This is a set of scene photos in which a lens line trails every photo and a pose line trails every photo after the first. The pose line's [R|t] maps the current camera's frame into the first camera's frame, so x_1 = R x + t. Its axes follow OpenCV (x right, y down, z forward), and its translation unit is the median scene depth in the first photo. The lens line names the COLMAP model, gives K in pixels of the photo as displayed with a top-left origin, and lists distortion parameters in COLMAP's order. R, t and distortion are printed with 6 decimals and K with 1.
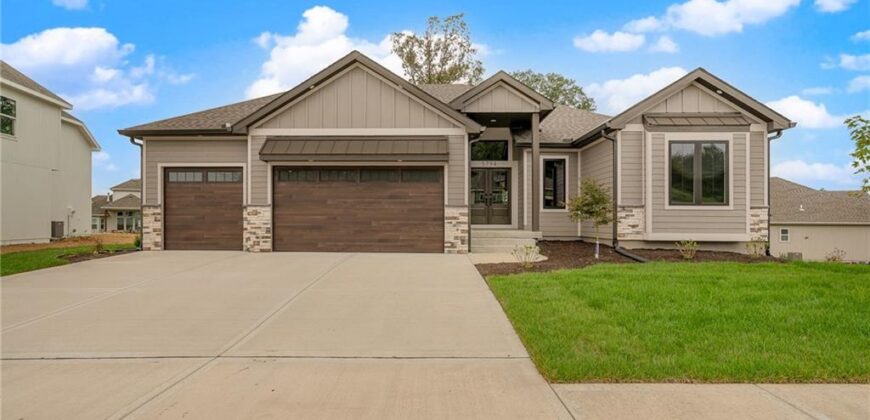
lens RADIAL K [[399.0, 0, 439.6], [0, 399.0, 216.4], [0, 0, 1]] dist [0.000514, 0.000172]
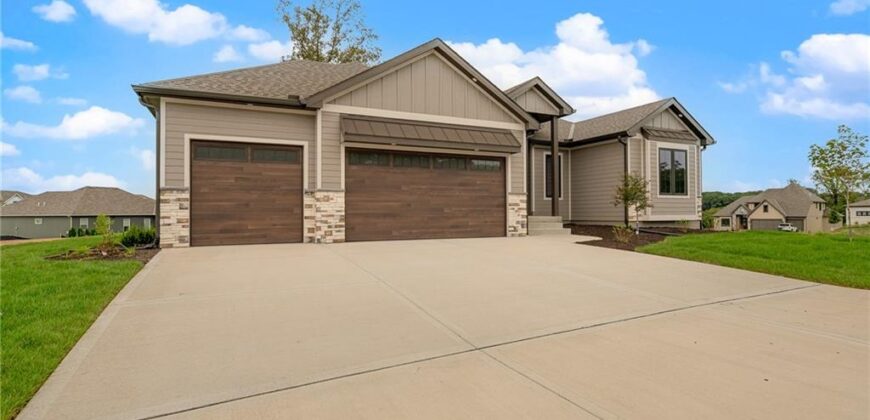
lens RADIAL K [[399.0, 0, 441.2], [0, 399.0, 204.6], [0, 0, 1]] dist [0.000514, 0.000172]
pose [[0.895203, -0.001501, 0.445656, -0.629816], [-0.000353, 0.999992, 0.004077, -0.000208], [-0.445658, -0.003807, 0.895195, 0.095564]]
